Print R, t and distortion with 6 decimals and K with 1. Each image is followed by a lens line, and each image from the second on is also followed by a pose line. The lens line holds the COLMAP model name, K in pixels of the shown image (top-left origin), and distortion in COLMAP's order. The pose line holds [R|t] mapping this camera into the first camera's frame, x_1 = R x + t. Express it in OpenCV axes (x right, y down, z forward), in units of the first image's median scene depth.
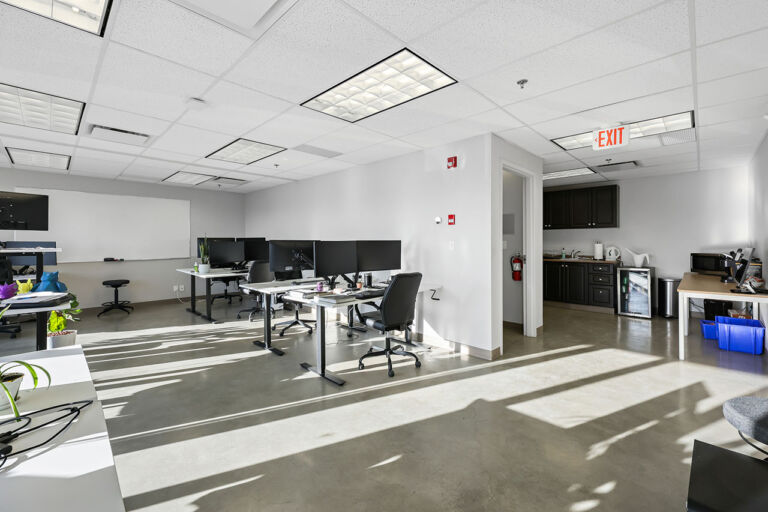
lens RADIAL K [[328.8, 0, 398.6], [0, 328.8, 245.1], [0, 0, 1]] dist [-0.000341, -0.000124]
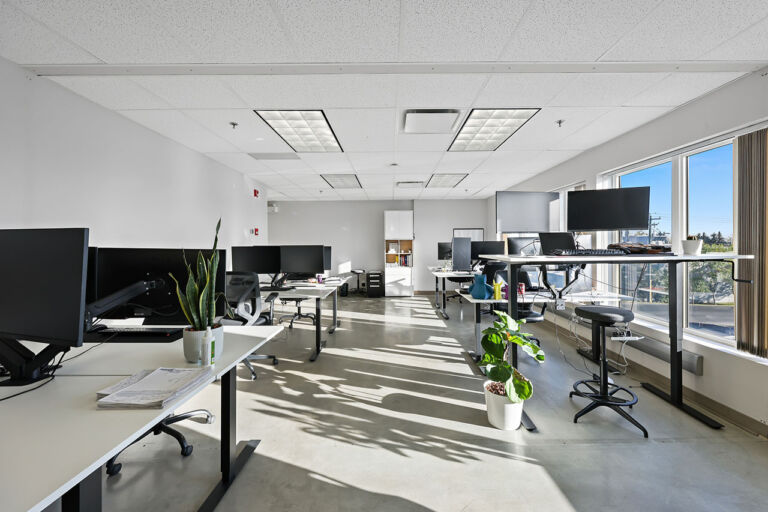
lens RADIAL K [[312.3, 0, 388.8], [0, 312.3, 255.1], [0, 0, 1]] dist [-0.002880, -0.000689]
pose [[-0.677087, 0.001321, 0.735902, -1.384550], [0.003884, 0.999991, 0.001779, 0.016099], [-0.735893, 0.004063, -0.677086, 1.637197]]
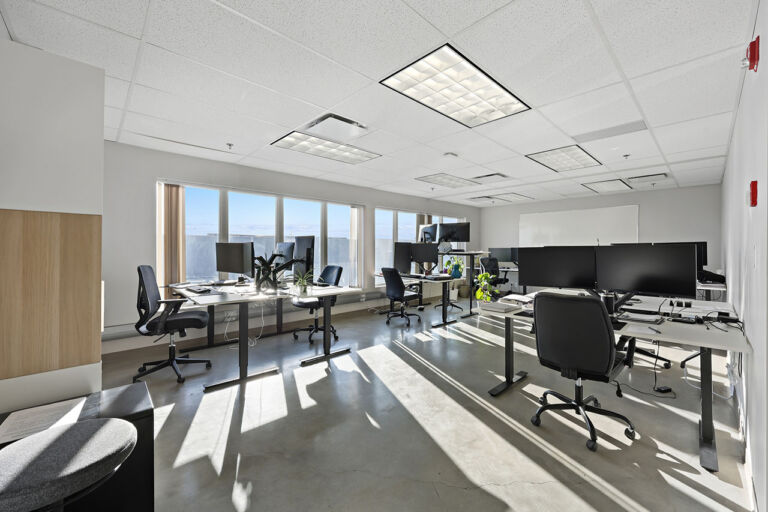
lens RADIAL K [[312.3, 0, 388.8], [0, 312.3, 255.1], [0, 0, 1]] dist [-0.002880, -0.000689]
pose [[-0.063073, 0.021902, -0.997769, 0.632291], [-0.003299, 0.999749, 0.022154, -0.008908], [0.998003, 0.004689, -0.062985, 0.619182]]
